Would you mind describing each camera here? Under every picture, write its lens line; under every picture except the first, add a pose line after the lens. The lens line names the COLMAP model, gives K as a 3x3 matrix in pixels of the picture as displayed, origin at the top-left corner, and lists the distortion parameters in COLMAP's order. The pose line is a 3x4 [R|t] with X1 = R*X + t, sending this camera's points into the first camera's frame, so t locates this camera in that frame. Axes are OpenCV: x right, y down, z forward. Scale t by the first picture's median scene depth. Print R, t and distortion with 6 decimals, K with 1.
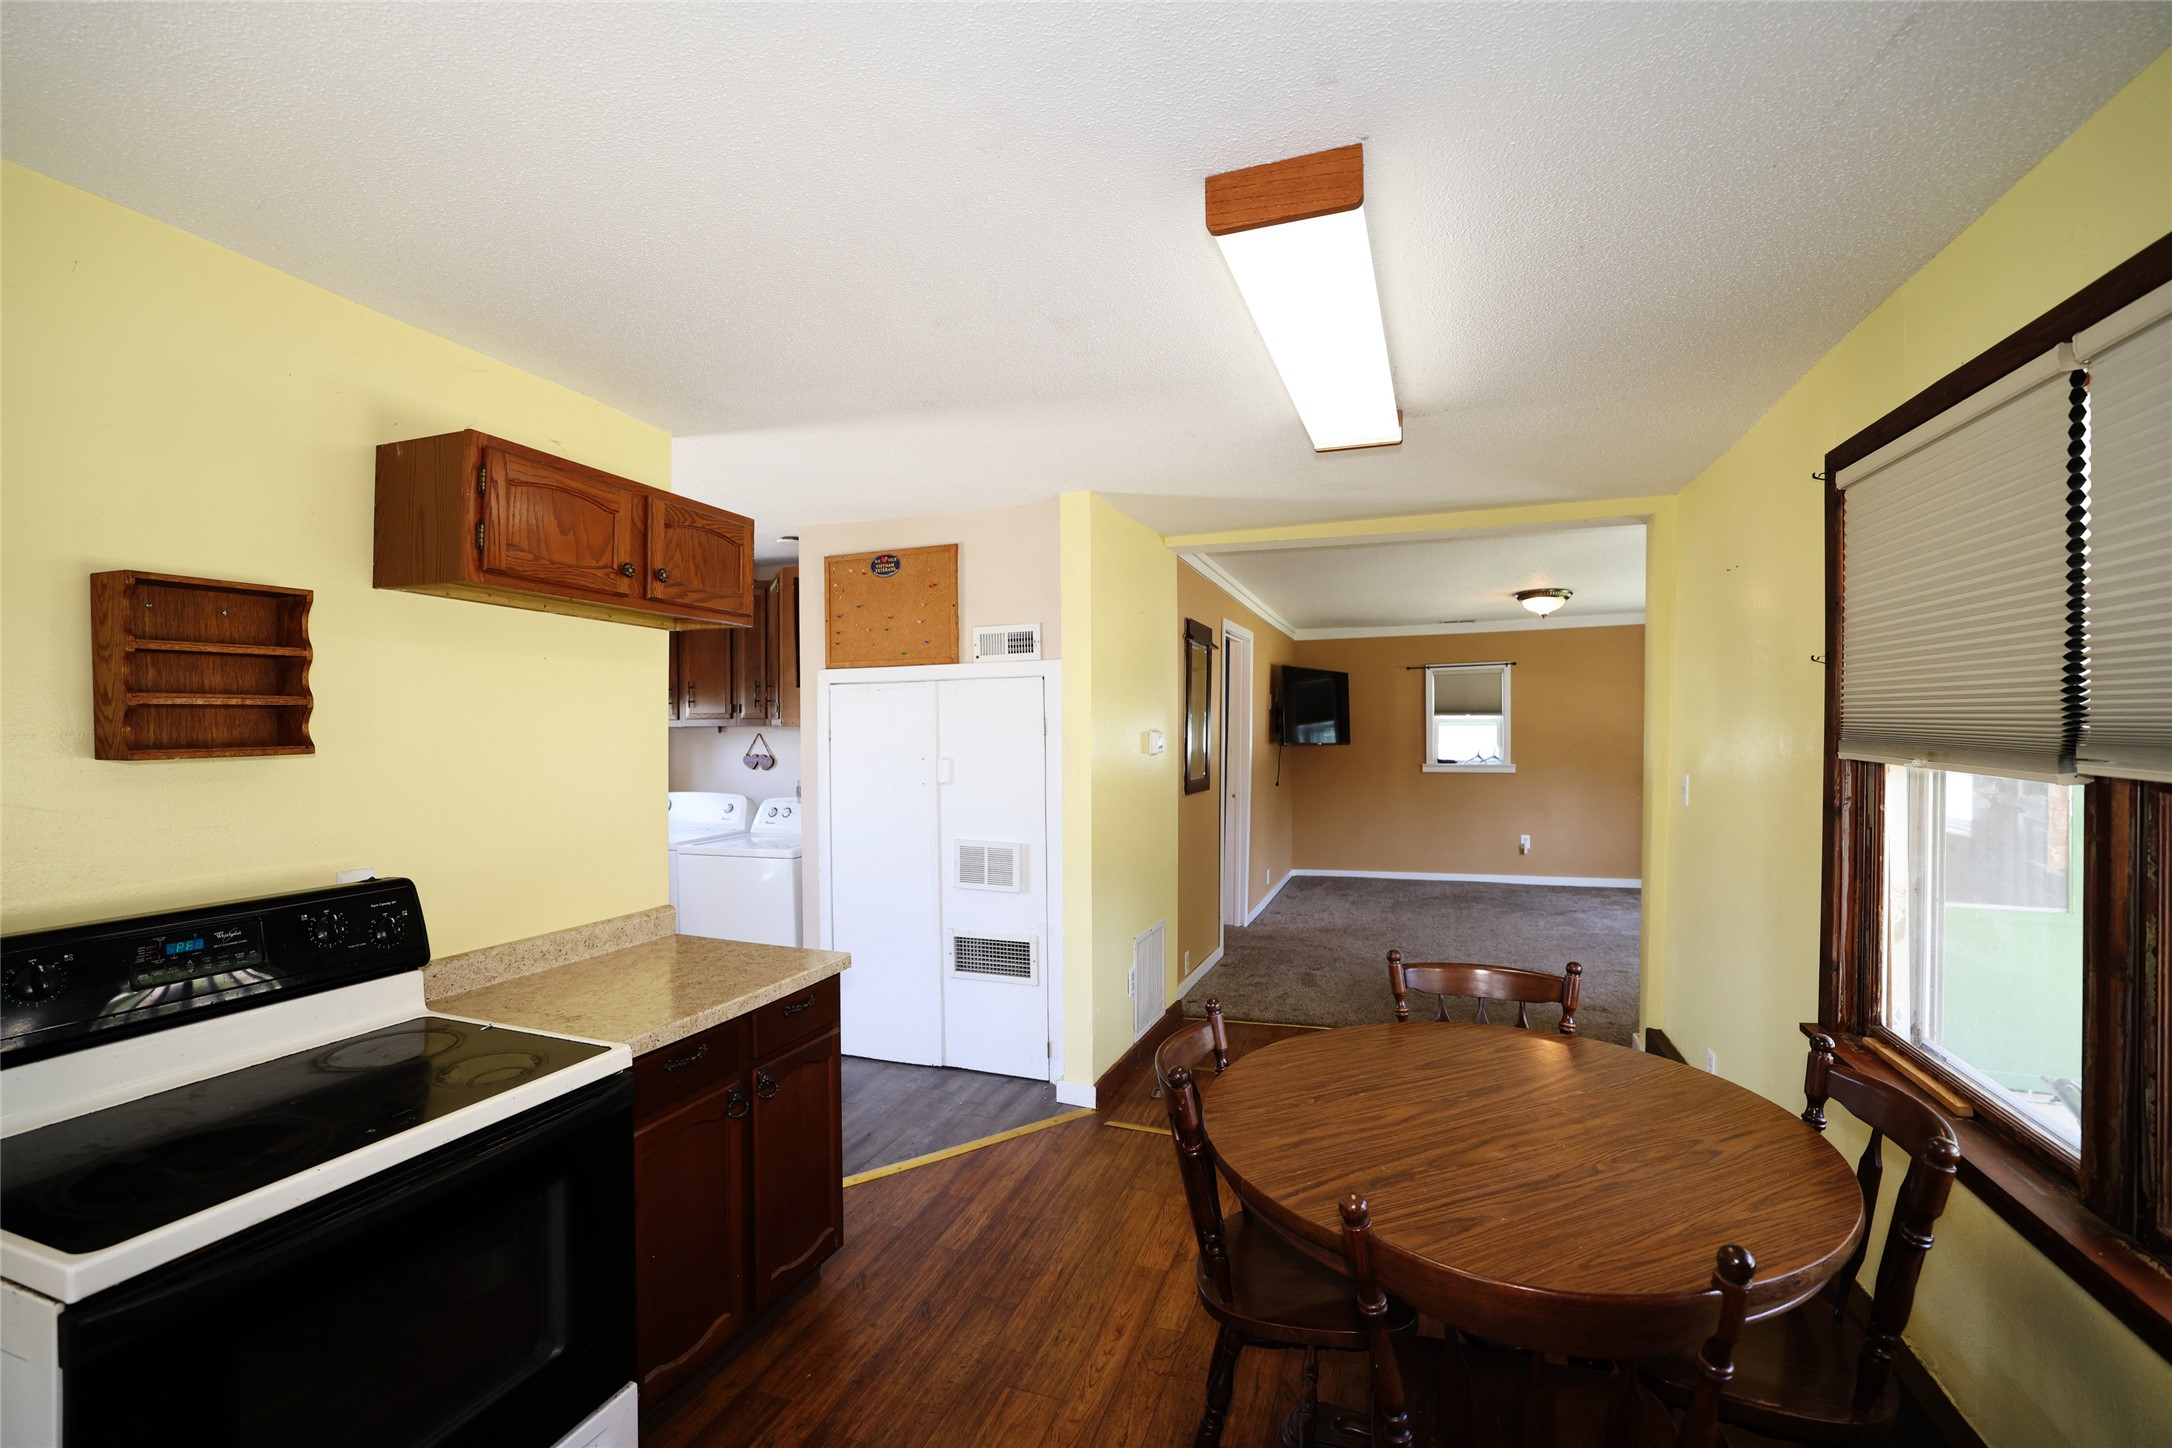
lens RADIAL K [[919.7, 0, 1086.0], [0, 919.7, 724.0], [0, 0, 1]] dist [-0.000010, -0.000025]
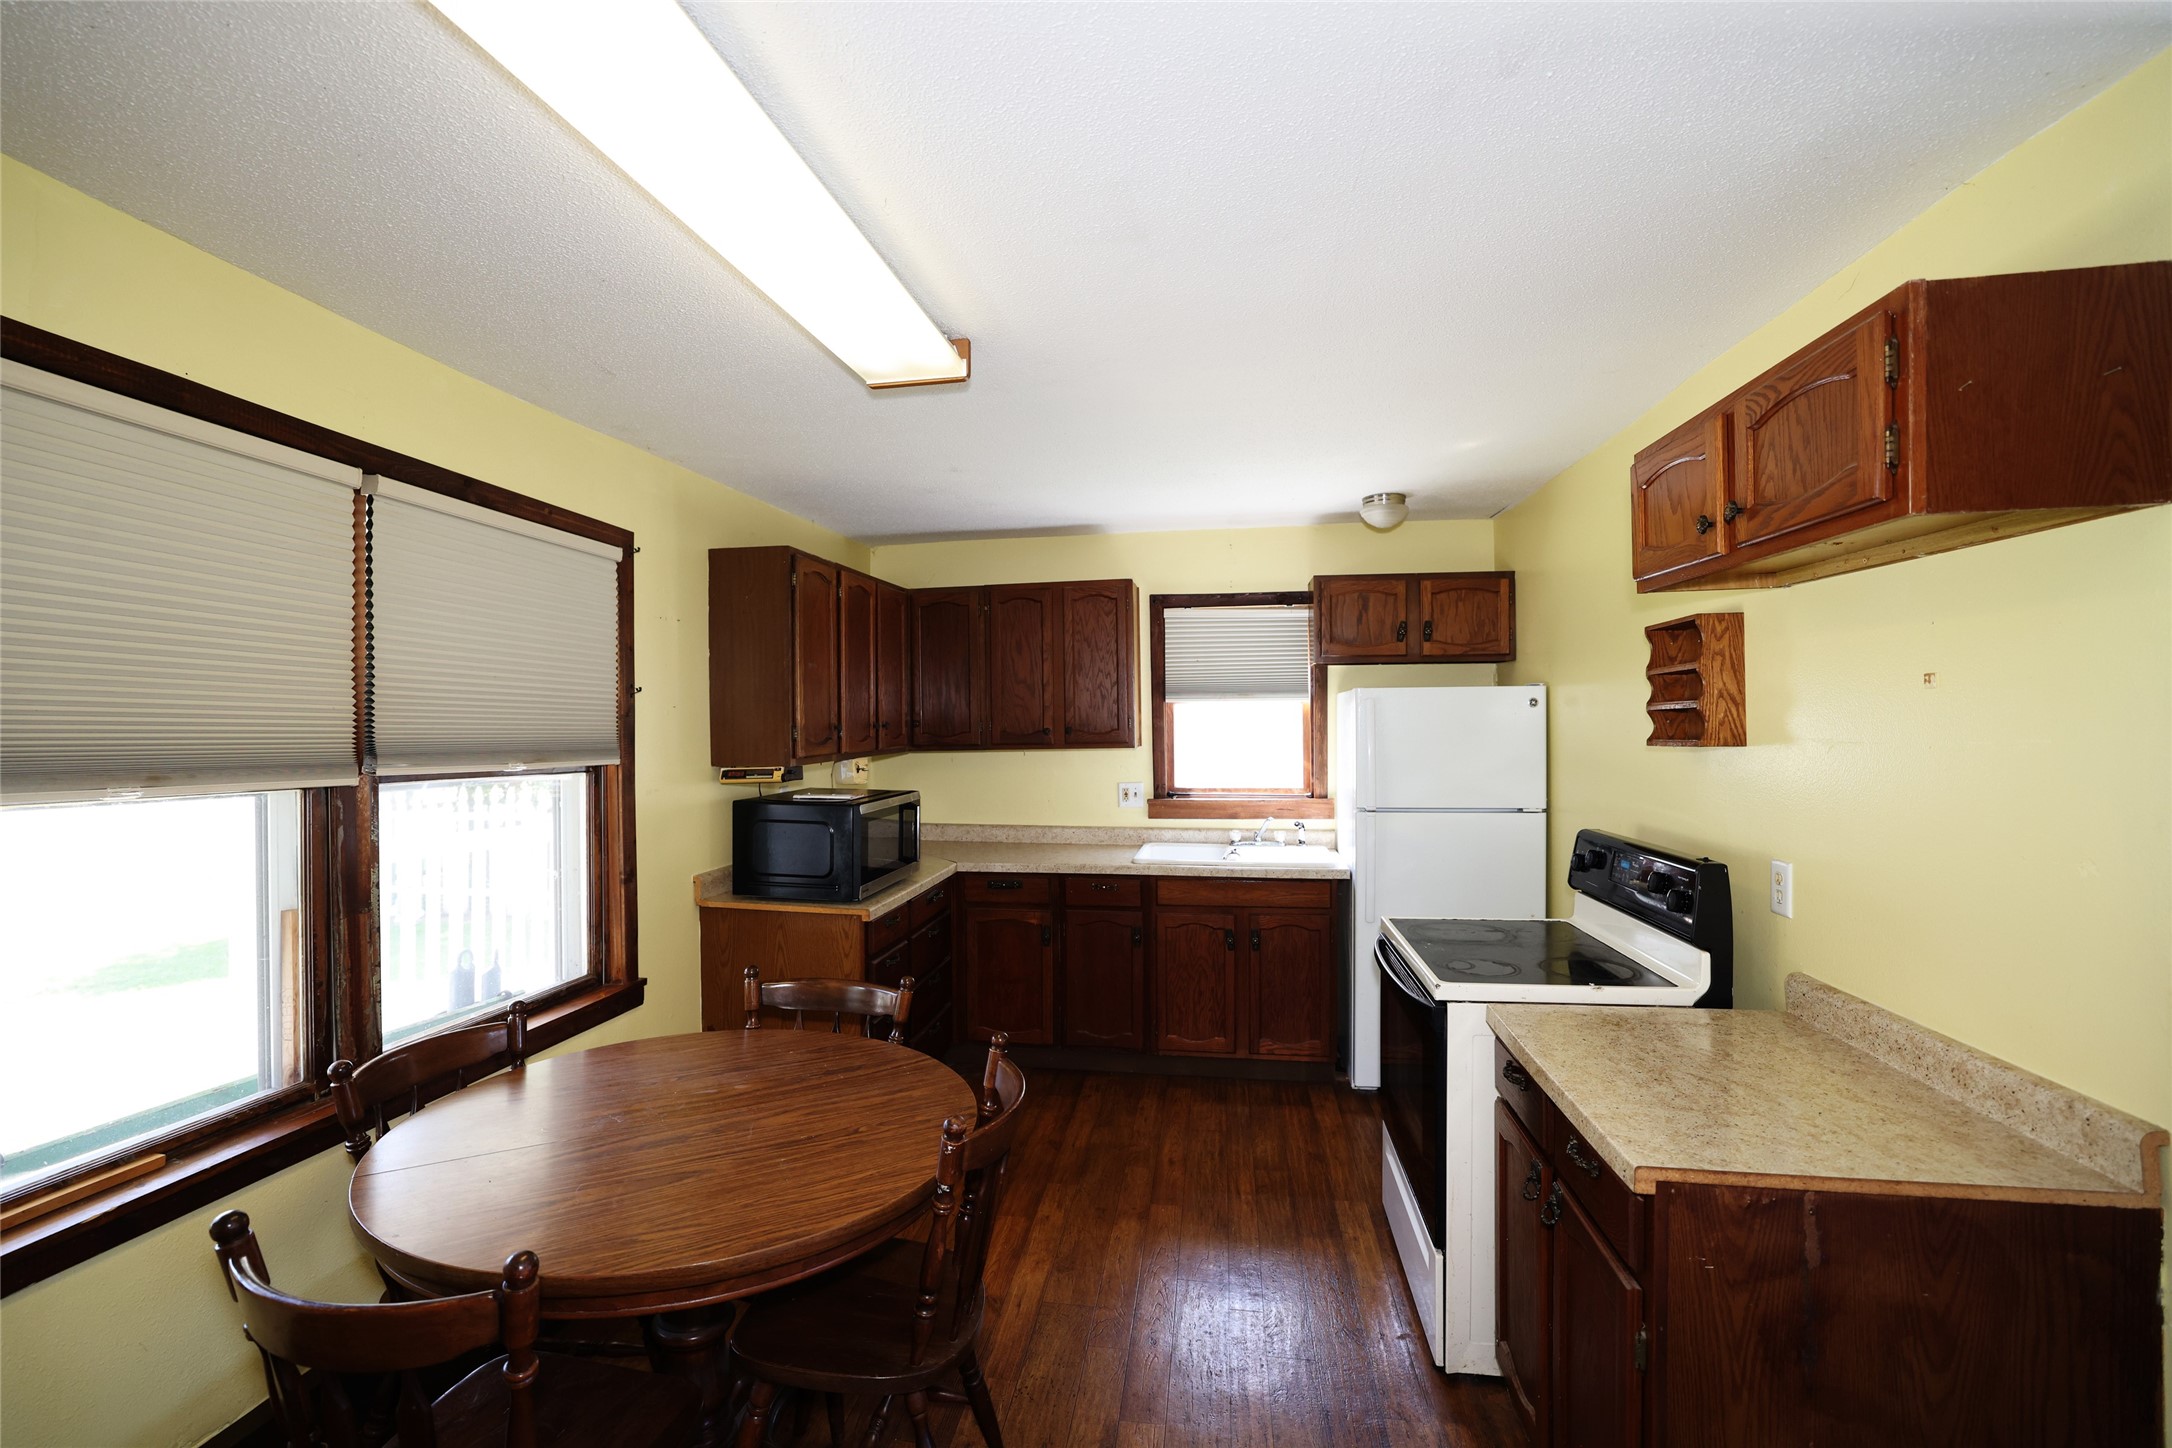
lens RADIAL K [[919.7, 0, 1086.0], [0, 919.7, 724.0], [0, 0, 1]] dist [-0.000010, -0.000025]
pose [[-0.978454, 0.012945, -0.206057, 0.154494], [0.013937, 0.999897, -0.003363, -0.004127], [0.205993, -0.006163, -0.978534, 1.467074]]
